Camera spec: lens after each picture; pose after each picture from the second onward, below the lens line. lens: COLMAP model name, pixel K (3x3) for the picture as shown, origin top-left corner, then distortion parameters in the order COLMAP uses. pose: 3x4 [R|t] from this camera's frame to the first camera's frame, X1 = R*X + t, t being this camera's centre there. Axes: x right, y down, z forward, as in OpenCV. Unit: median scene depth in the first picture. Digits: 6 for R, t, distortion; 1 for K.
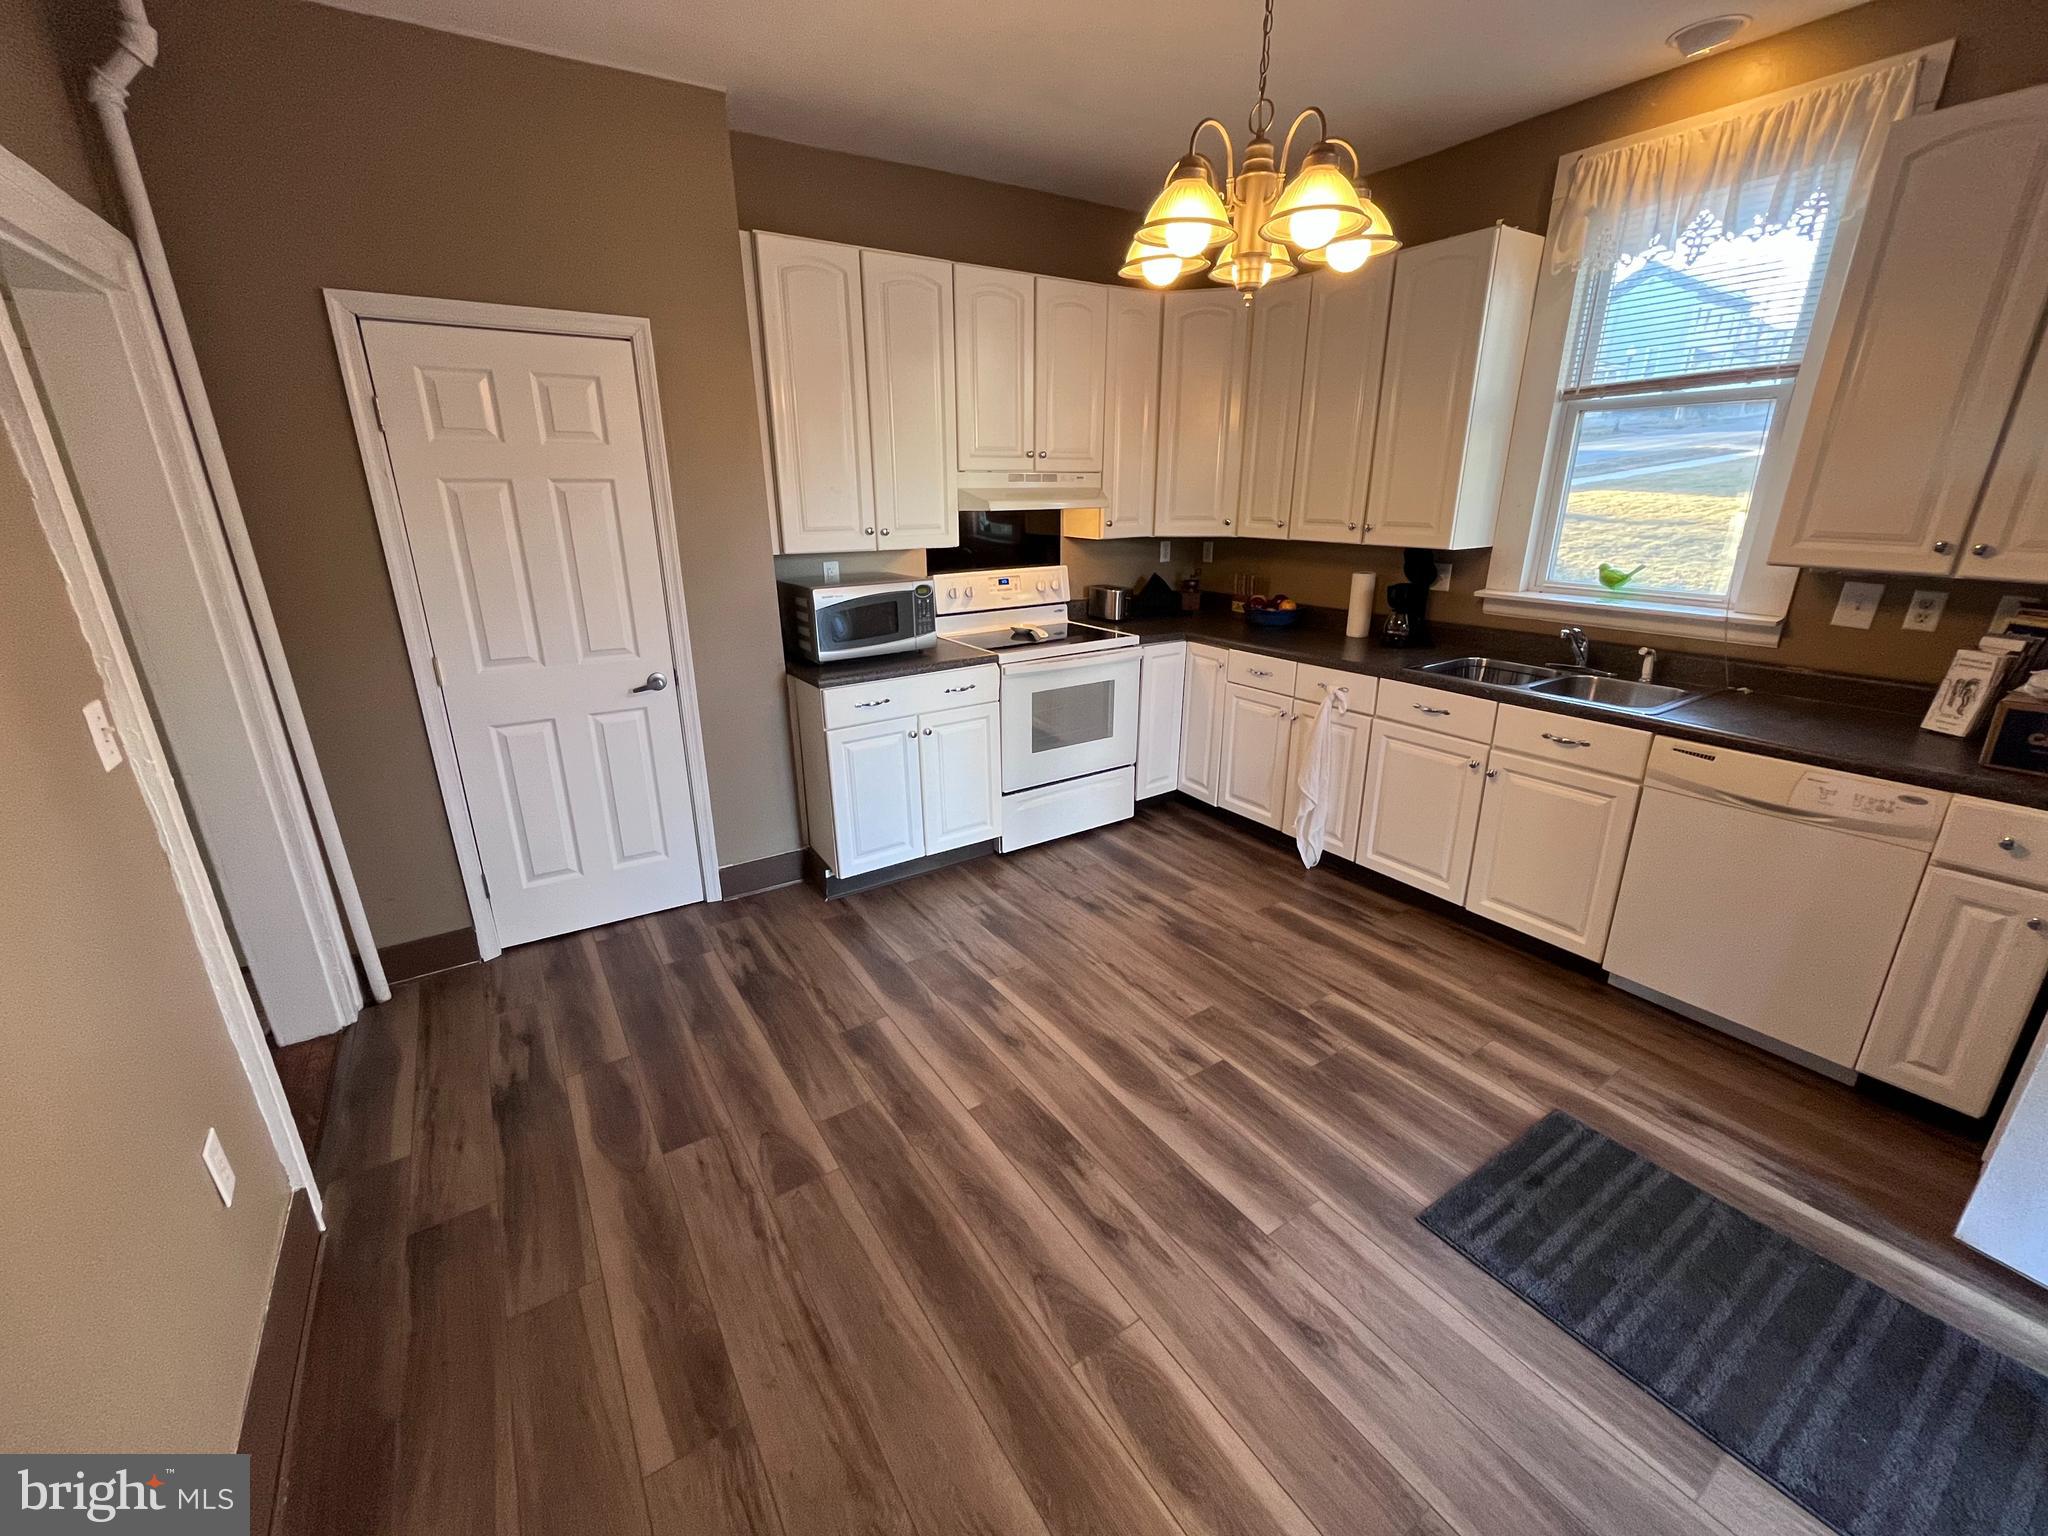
lens RADIAL K [[834.1, 0, 1019.9], [0, 834.1, 766.6], [0, 0, 1]] dist [-0.005982, 0.001114]
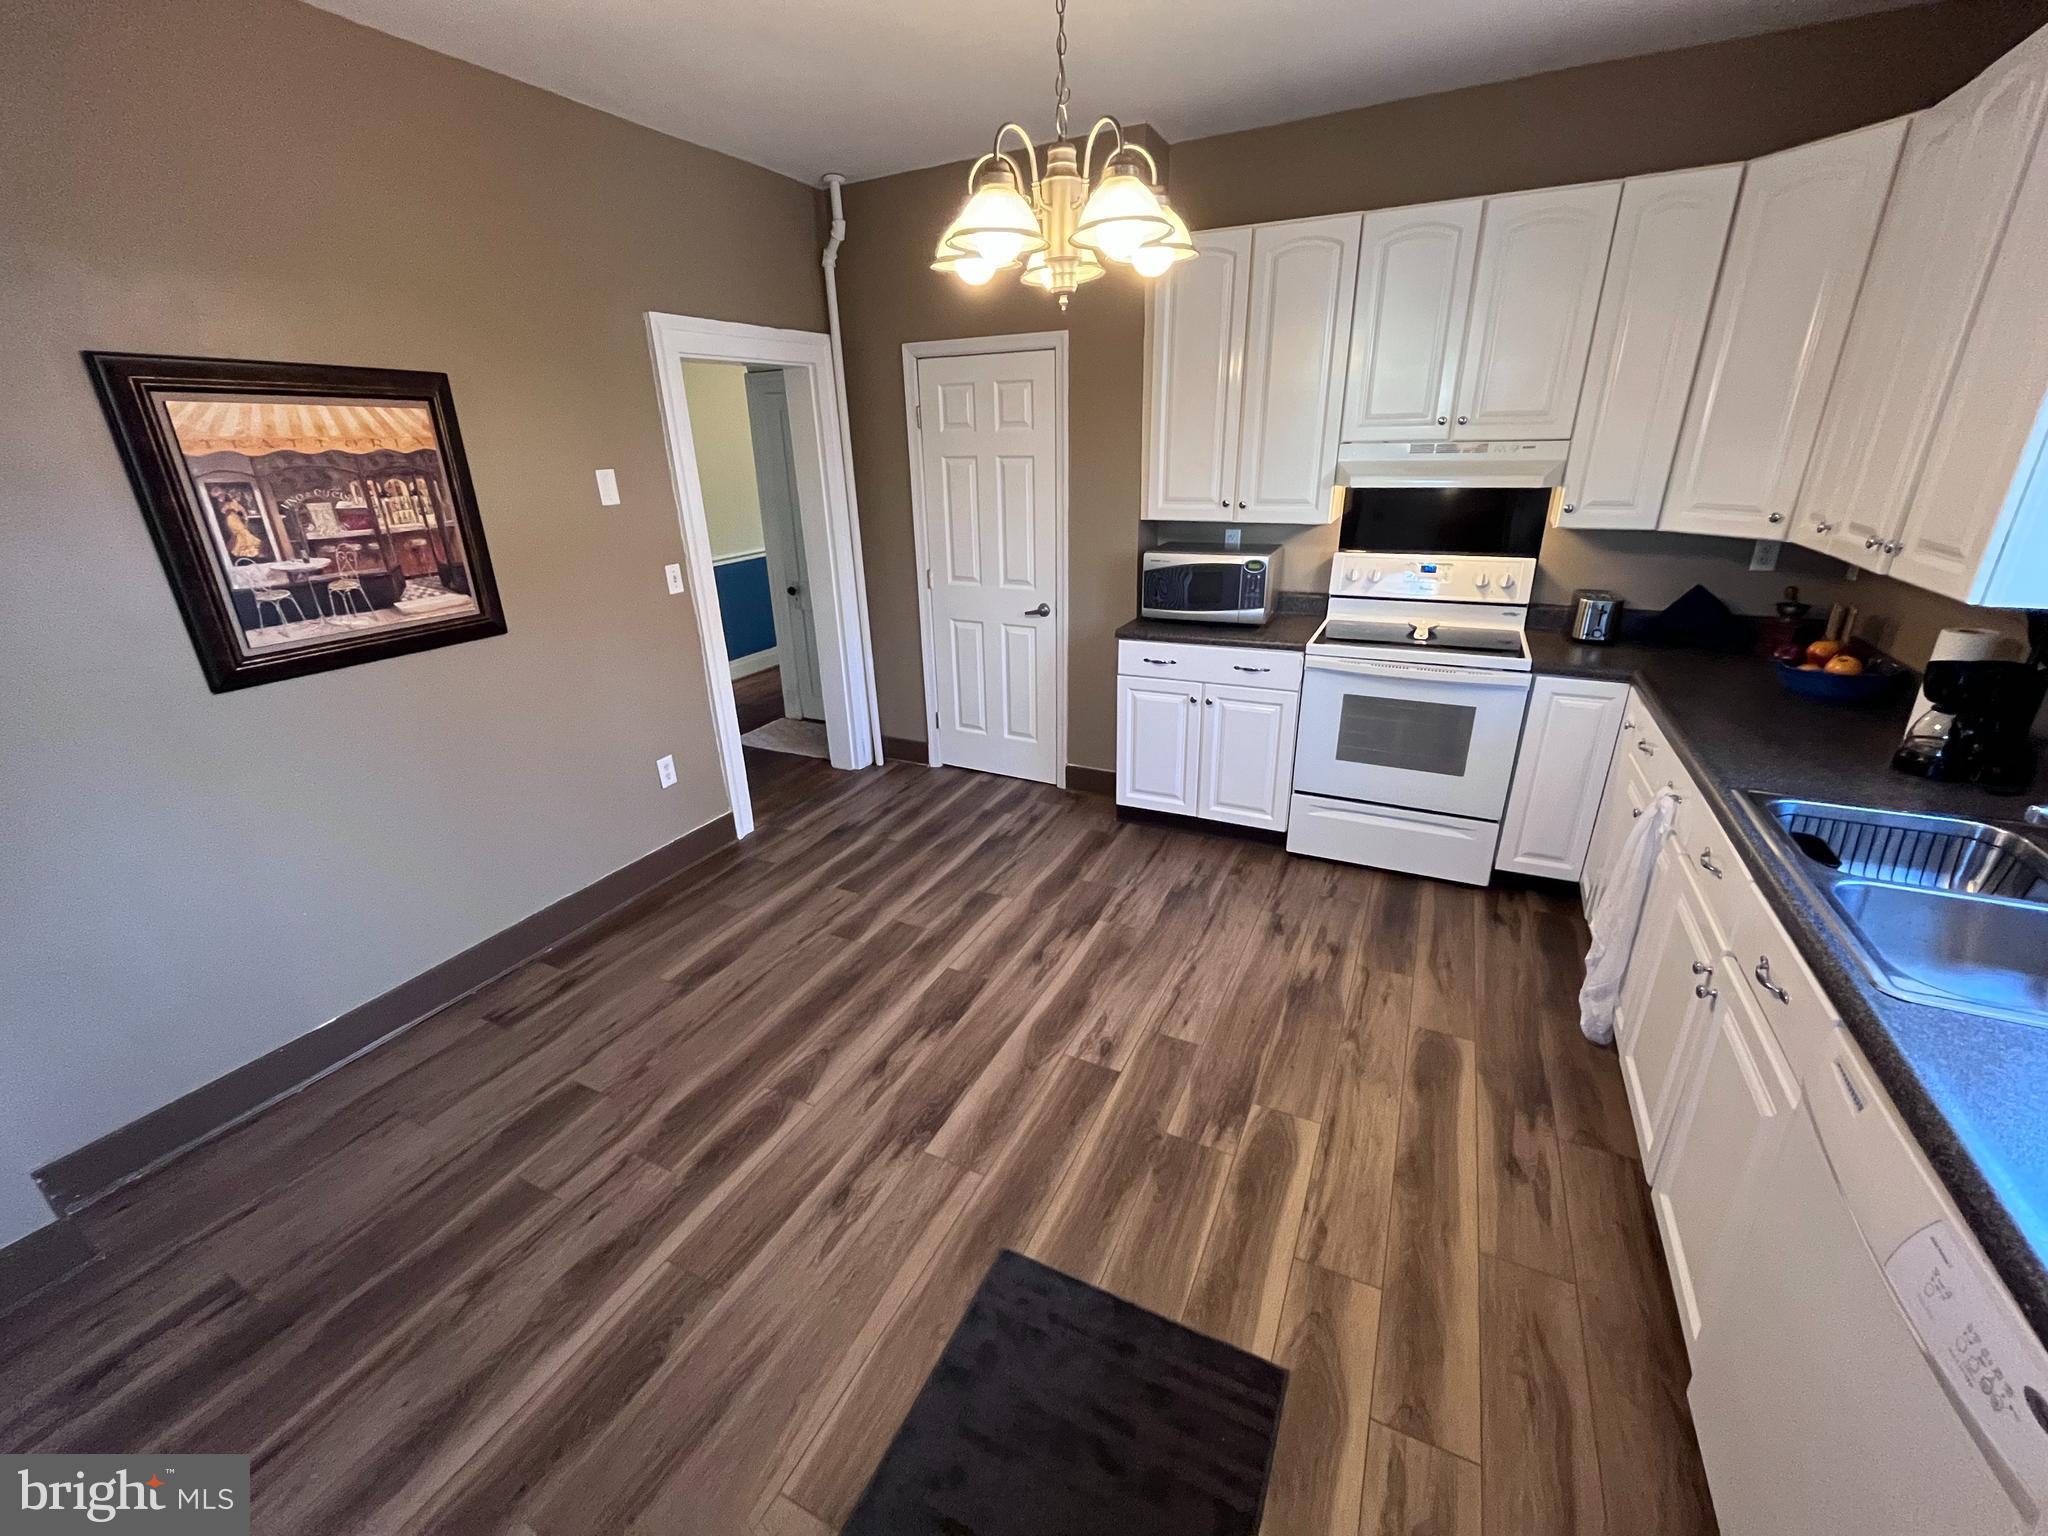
lens RADIAL K [[834.1, 0, 1017.4], [0, 834.1, 766.7], [0, 0, 1]] dist [-0.005982, 0.001114]
pose [[0.504600, 0.309907, -0.805814, 0.774210], [-0.256355, 0.945042, 0.202924, -0.139572], [0.824416, 0.104179, 0.556314, 0.285422]]
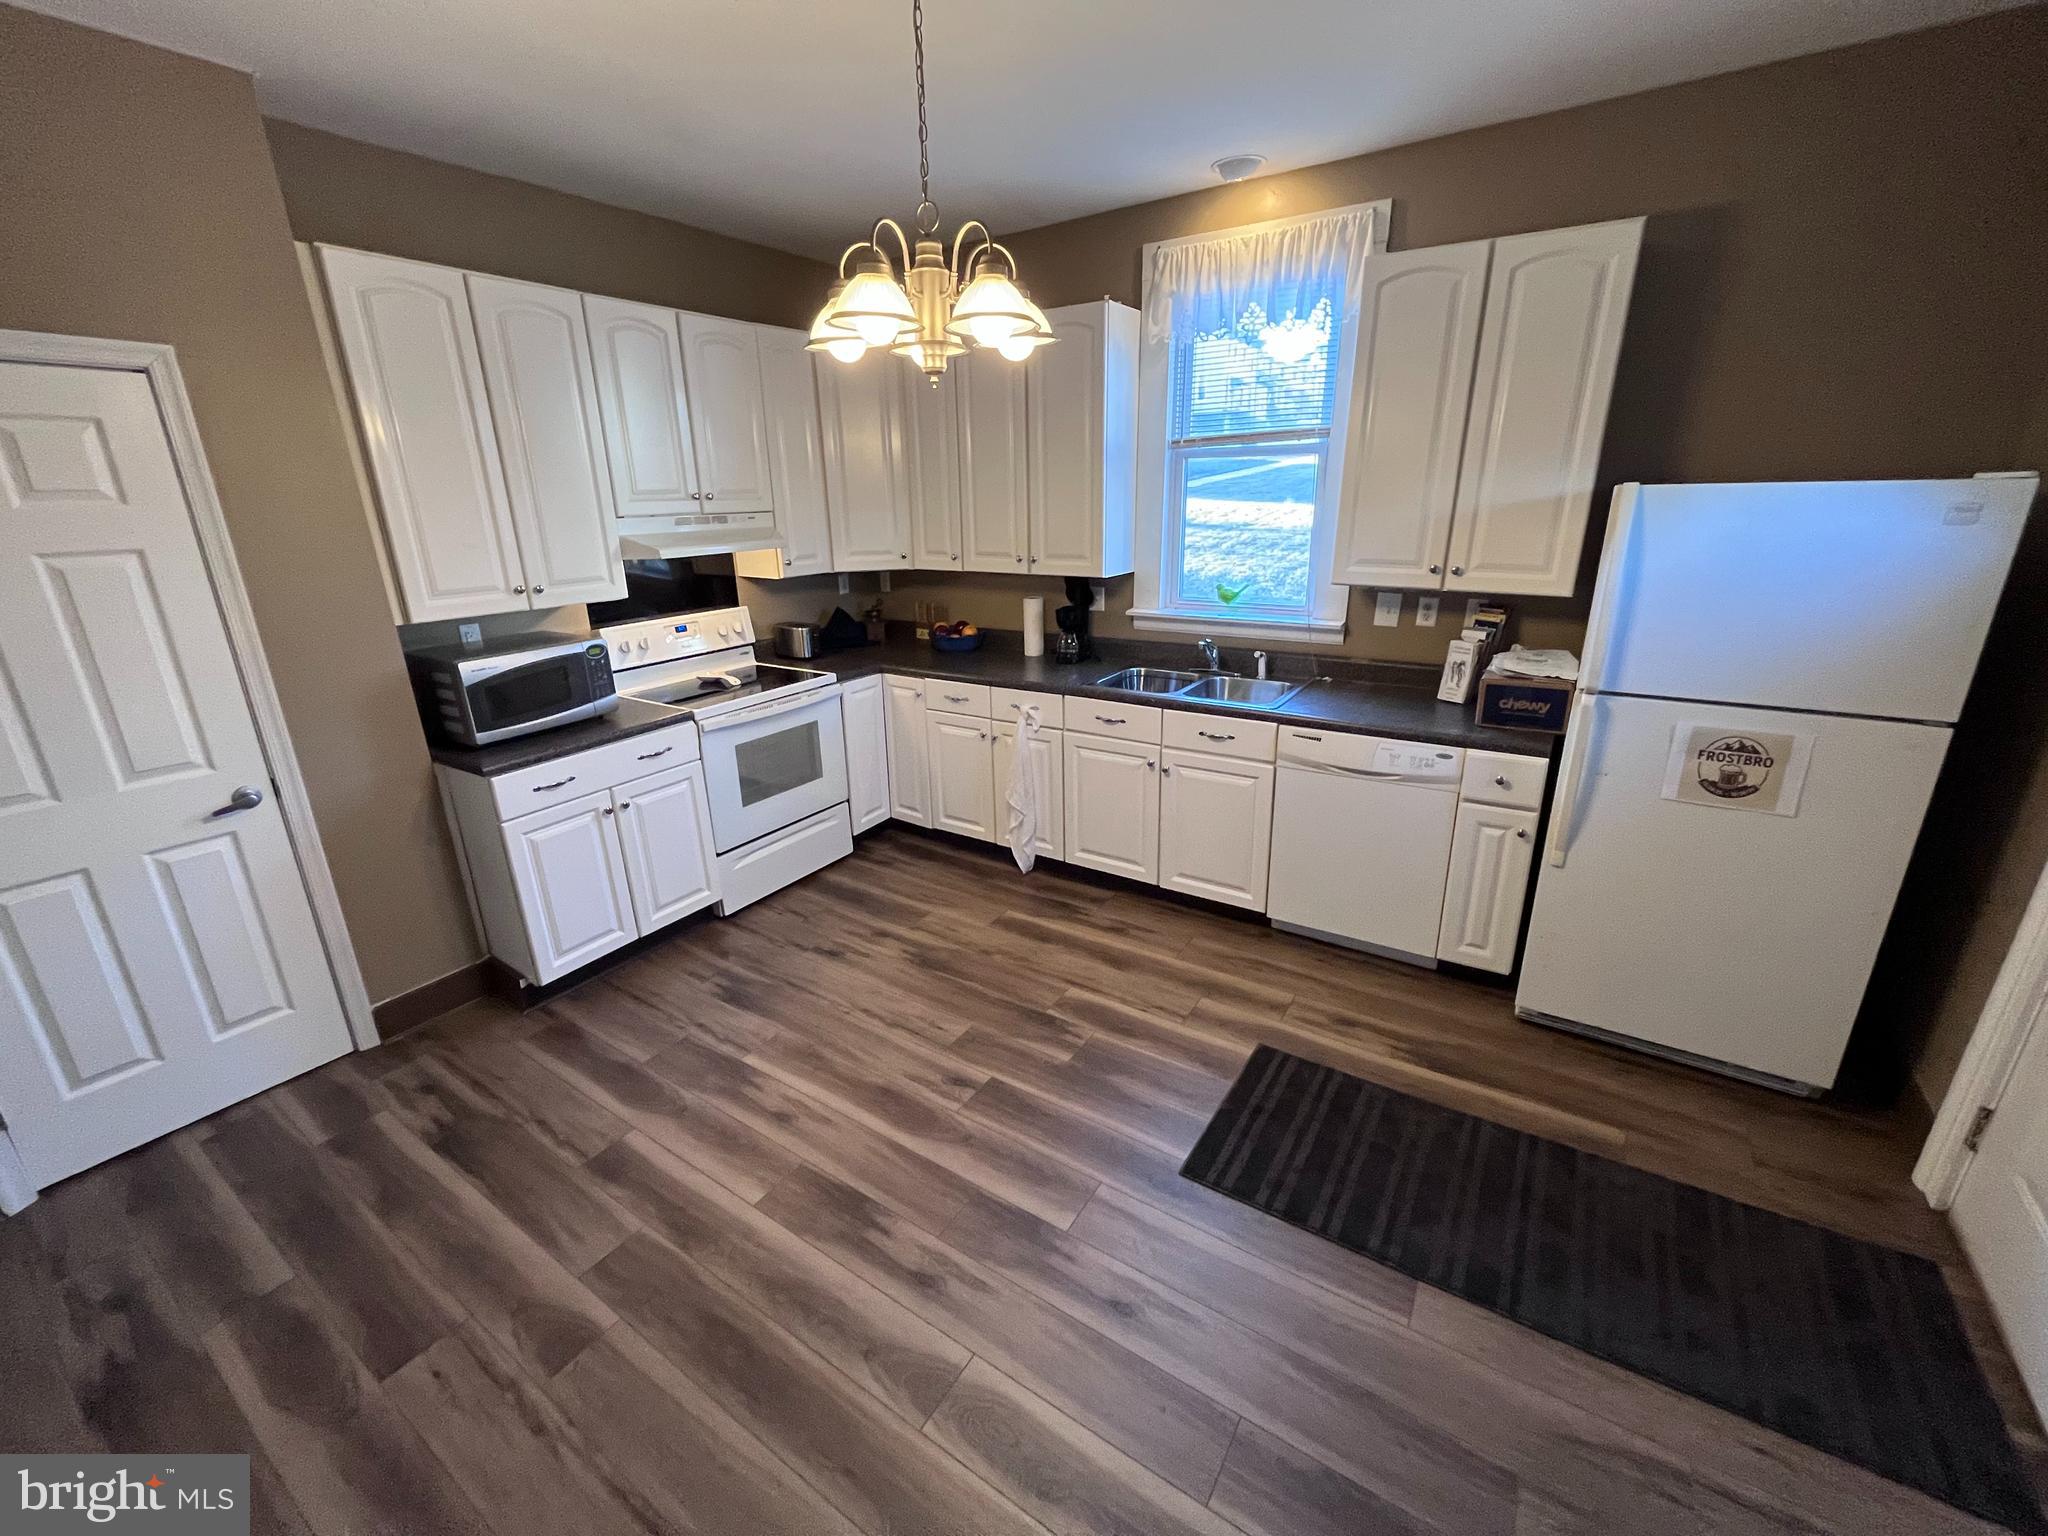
lens RADIAL K [[834.1, 0, 1021.3], [0, 834.1, 764.1], [0, 0, 1]] dist [-0.005982, 0.001114]
pose [[0.917722, -0.135709, 0.373322, -0.056883], [0.139490, 0.990077, 0.017007, -0.049408], [-0.371925, 0.036467, 0.927546, -0.010358]]
